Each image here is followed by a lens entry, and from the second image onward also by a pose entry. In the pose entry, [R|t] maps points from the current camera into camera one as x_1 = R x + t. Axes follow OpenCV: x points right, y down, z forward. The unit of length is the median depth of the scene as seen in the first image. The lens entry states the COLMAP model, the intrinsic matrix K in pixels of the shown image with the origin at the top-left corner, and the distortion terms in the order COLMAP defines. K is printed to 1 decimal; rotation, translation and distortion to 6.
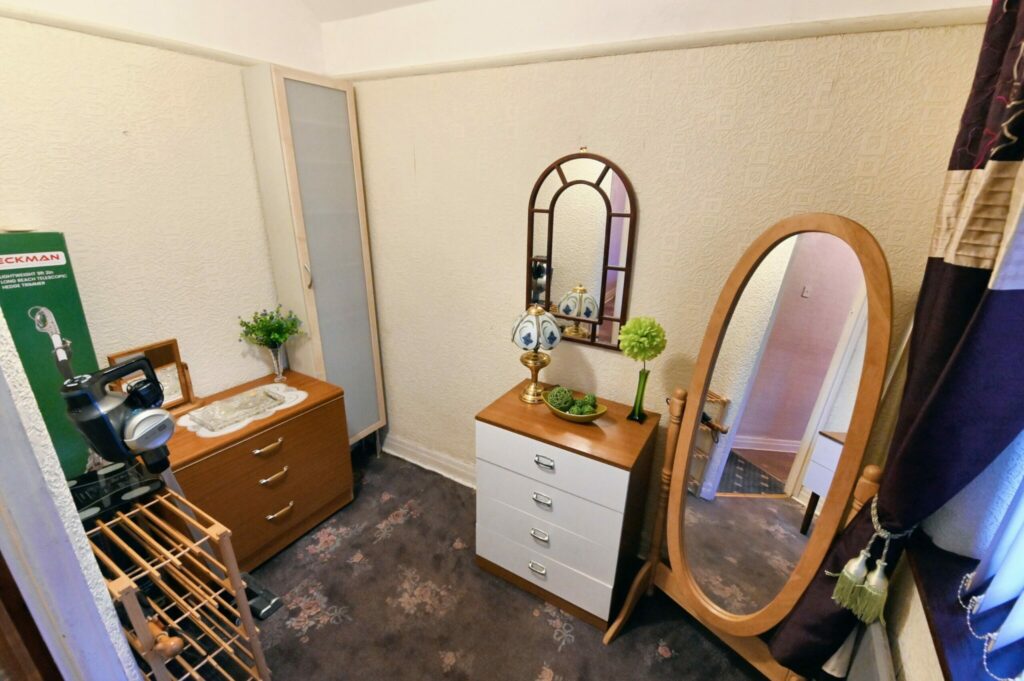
lens RADIAL K [[450.4, 0, 516.7], [0, 450.4, 345.8], [0, 0, 1]] dist [-0.000472, -0.000027]
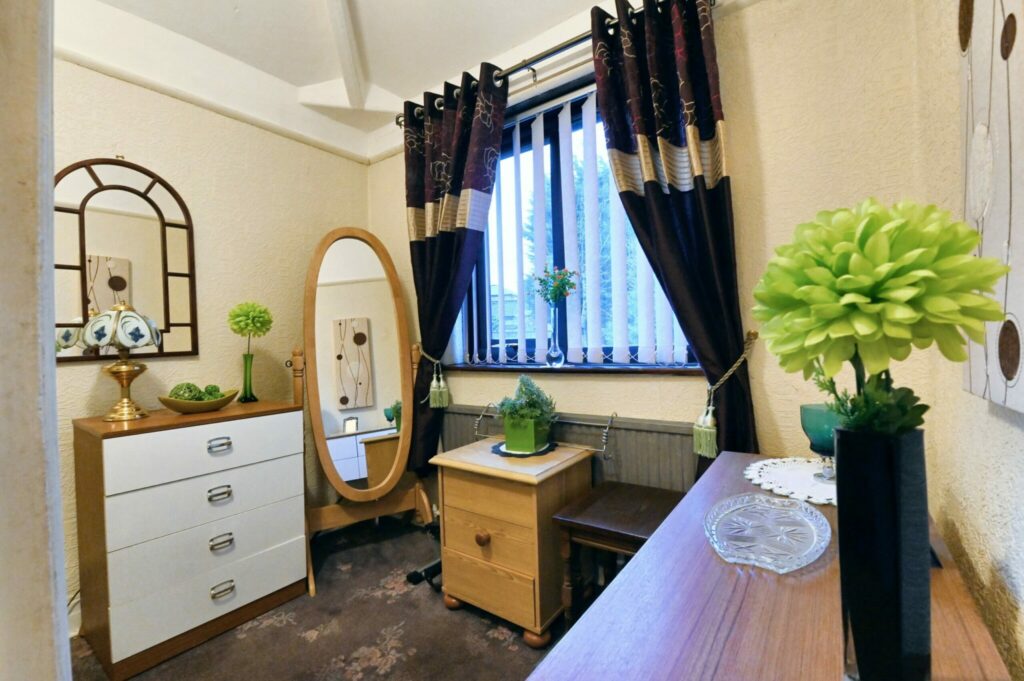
lens RADIAL K [[456.9, 0, 512.0], [0, 456.9, 340.5], [0, 0, 1]] dist [-0.001025, -0.000274]
pose [[0.104365, -0.039907, 0.993738, -0.798954], [0.367753, 0.929923, -0.001278, 0.271277], [-0.924048, 0.365584, 0.111727, 0.223756]]
